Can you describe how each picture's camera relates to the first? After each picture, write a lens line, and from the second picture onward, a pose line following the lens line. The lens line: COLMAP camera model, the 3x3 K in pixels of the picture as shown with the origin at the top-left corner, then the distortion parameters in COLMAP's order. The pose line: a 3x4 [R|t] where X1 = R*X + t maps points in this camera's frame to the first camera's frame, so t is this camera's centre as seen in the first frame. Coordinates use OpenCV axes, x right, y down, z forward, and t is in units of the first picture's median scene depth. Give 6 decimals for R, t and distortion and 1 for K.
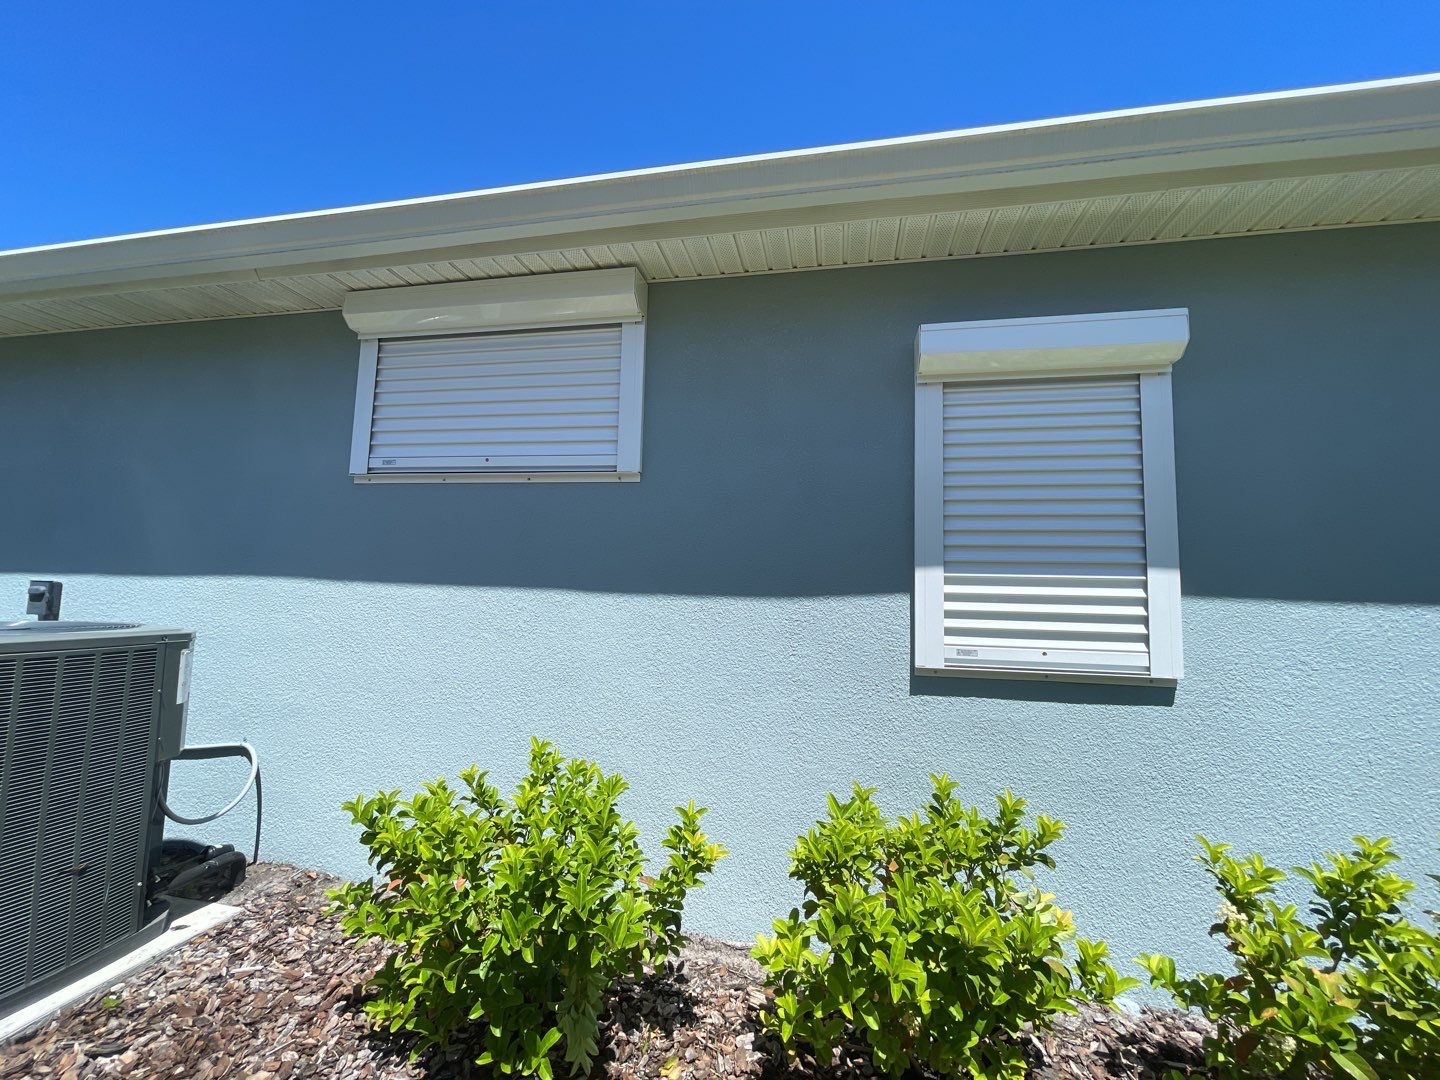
lens RADIAL K [[586.7, 0, 722.6], [0, 586.7, 538.4], [0, 0, 1]] dist [-0.001197, 0.000229]
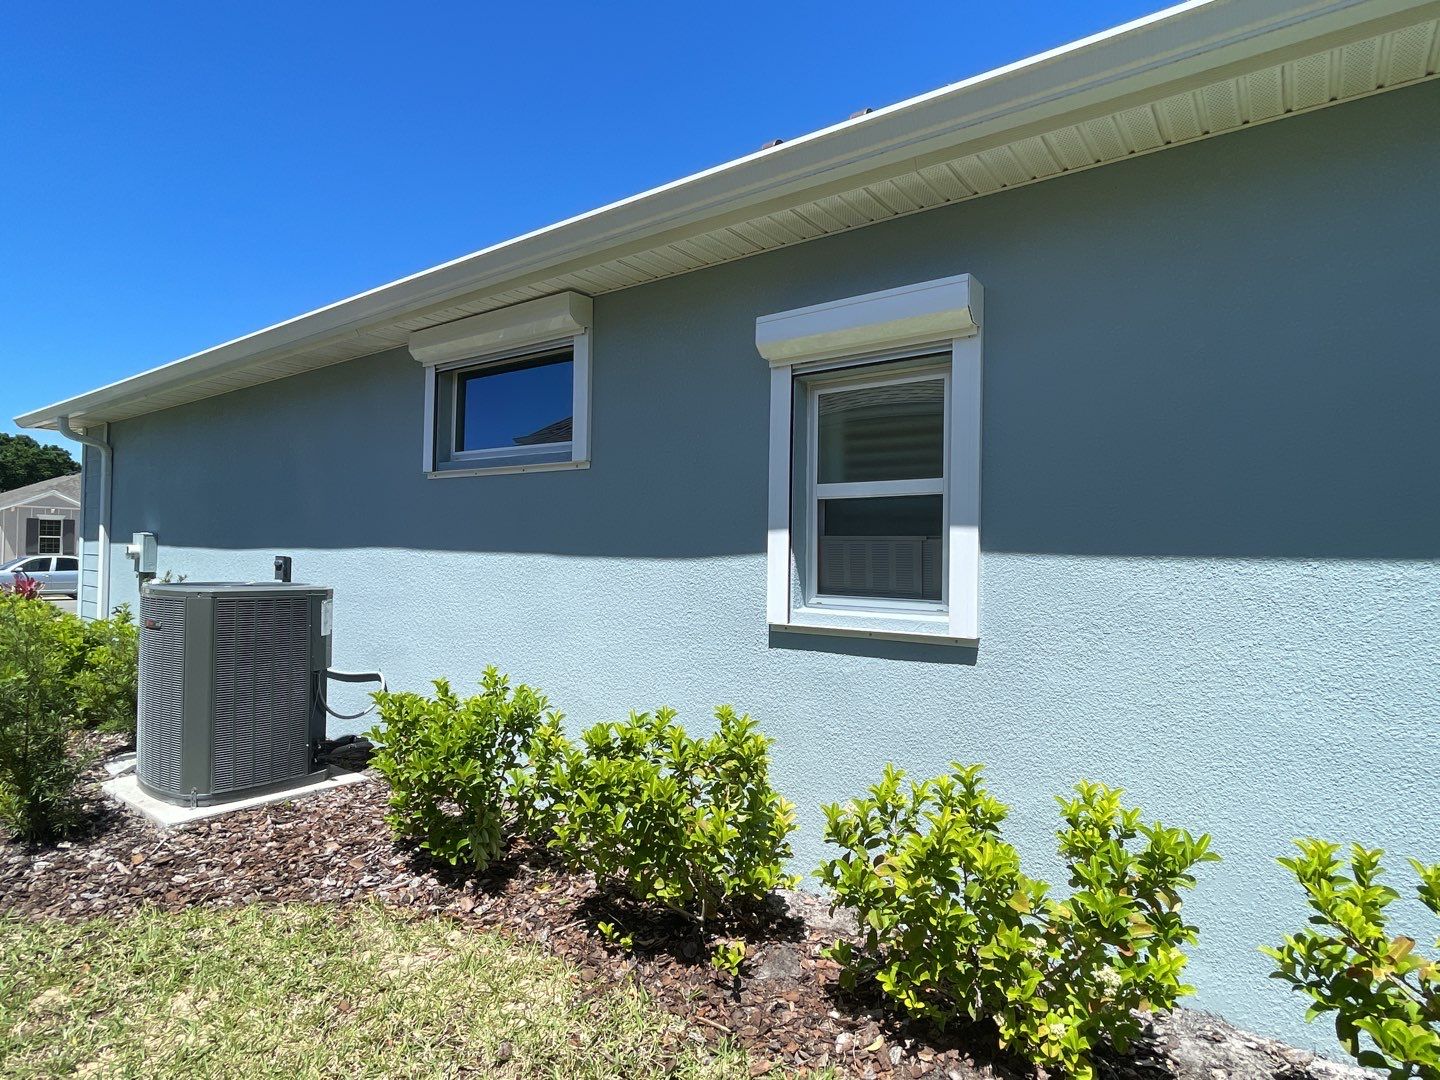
lens RADIAL K [[797.1, 0, 720.0], [0, 797.1, 540.0], [0, 0, 1]] dist [-0.000632, -0.001599]
pose [[0.901760, -0.019146, -0.431812, 0.920424], [0.045403, 0.997687, 0.050581, -0.023151], [0.429845, -0.065218, 0.900544, -0.412280]]
